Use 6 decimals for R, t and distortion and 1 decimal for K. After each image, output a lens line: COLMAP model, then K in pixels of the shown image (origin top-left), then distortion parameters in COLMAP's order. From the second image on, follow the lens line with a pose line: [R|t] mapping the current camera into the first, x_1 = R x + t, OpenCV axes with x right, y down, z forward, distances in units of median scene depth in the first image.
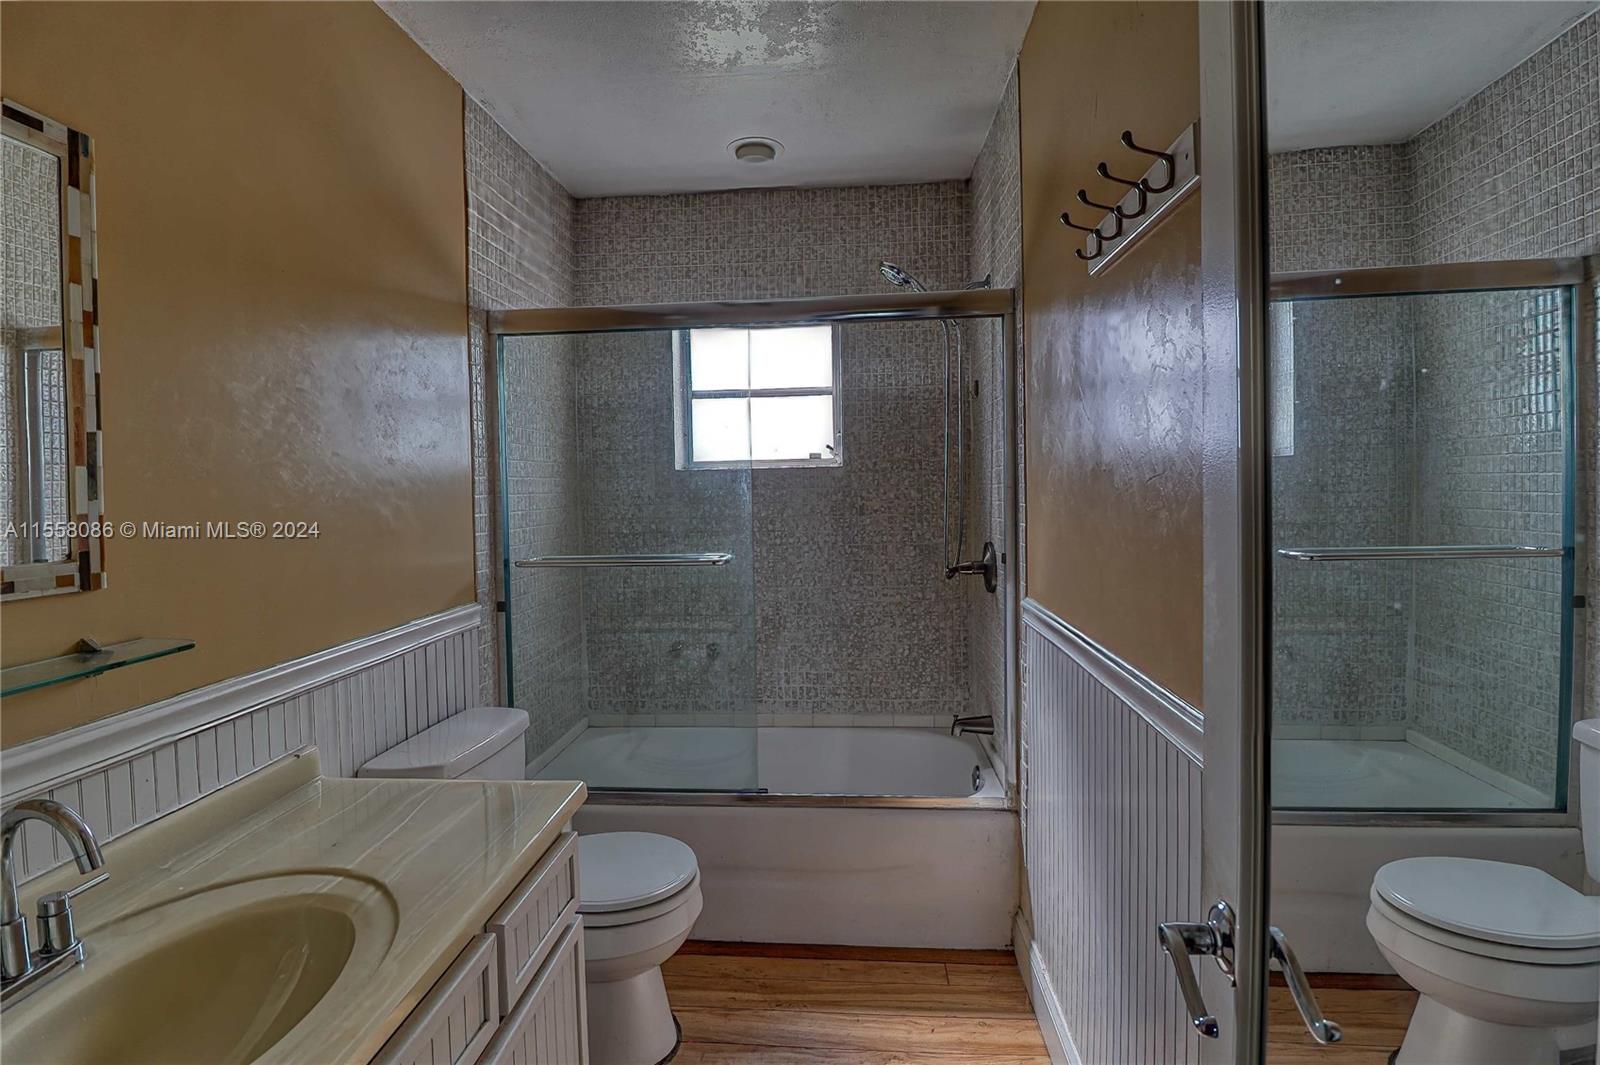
lens RADIAL K [[756.1, 0, 805.2], [0, 756.1, 497.2], [0, 0, 1]] dist [0.001561, -0.010776]
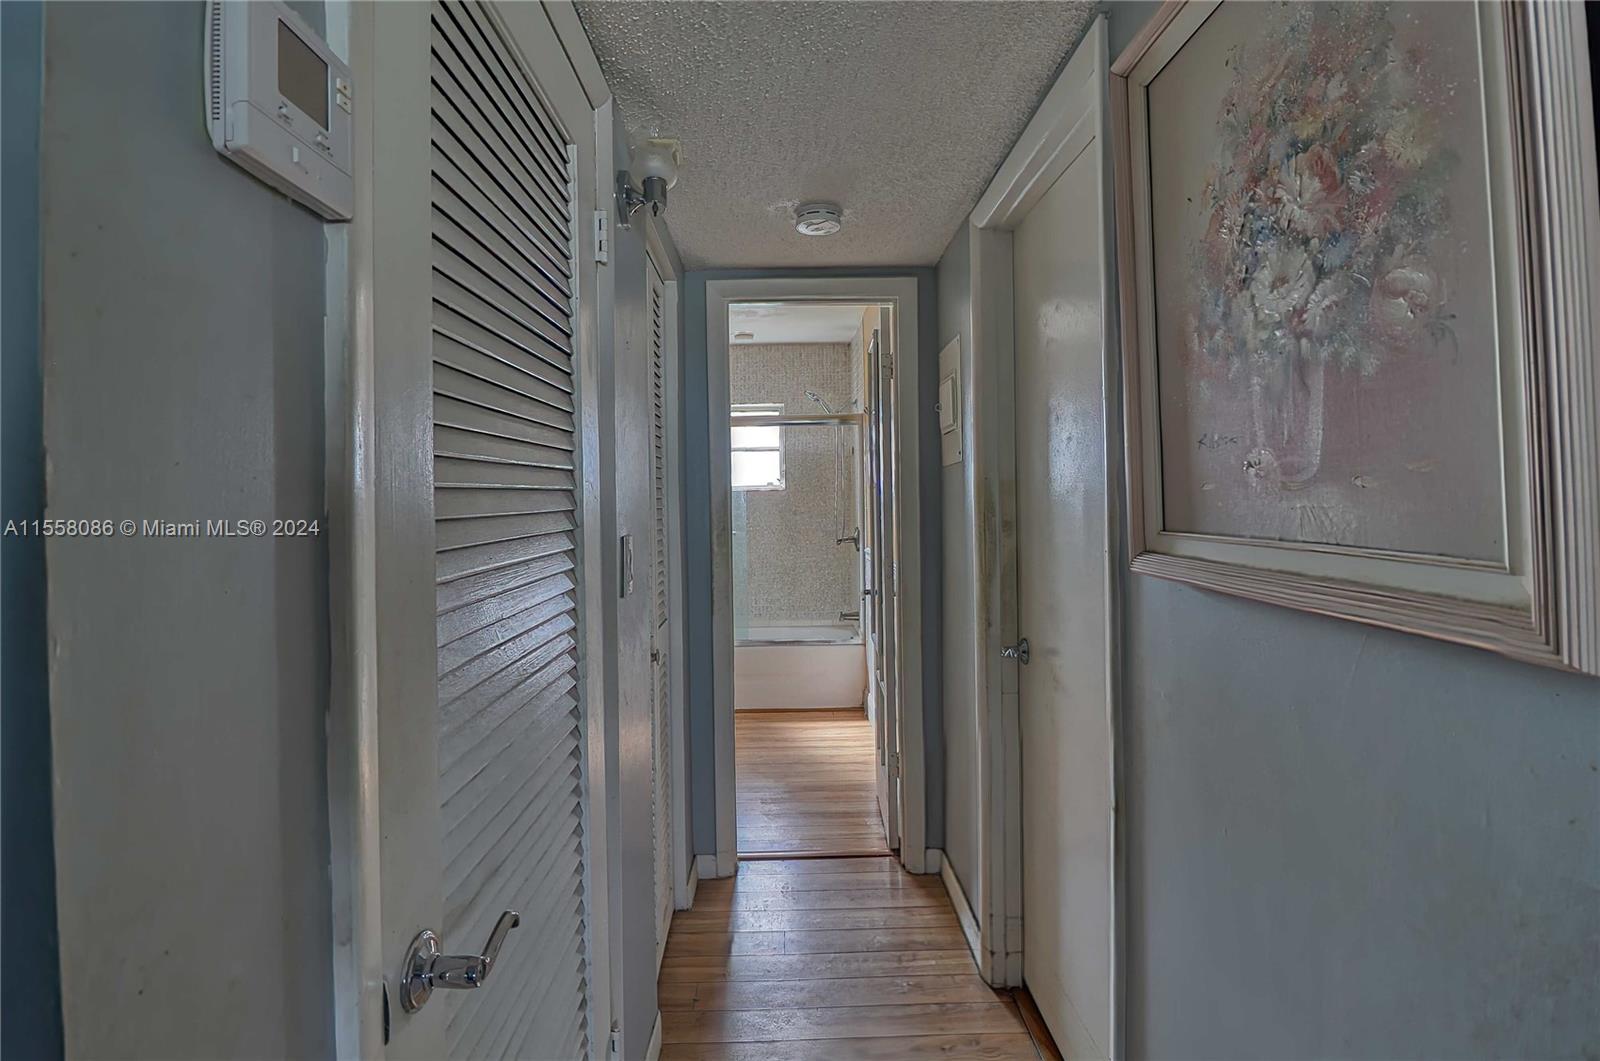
lens RADIAL K [[756.1, 0, 805.2], [0, 756.1, 495.2], [0, 0, 1]] dist [0.001561, -0.010776]
pose [[0.994916, 0.002176, 0.100680, -0.105784], [-0.000256, 0.999818, -0.019083, 0.012087], [-0.100704, 0.018960, 0.994736, -1.038086]]
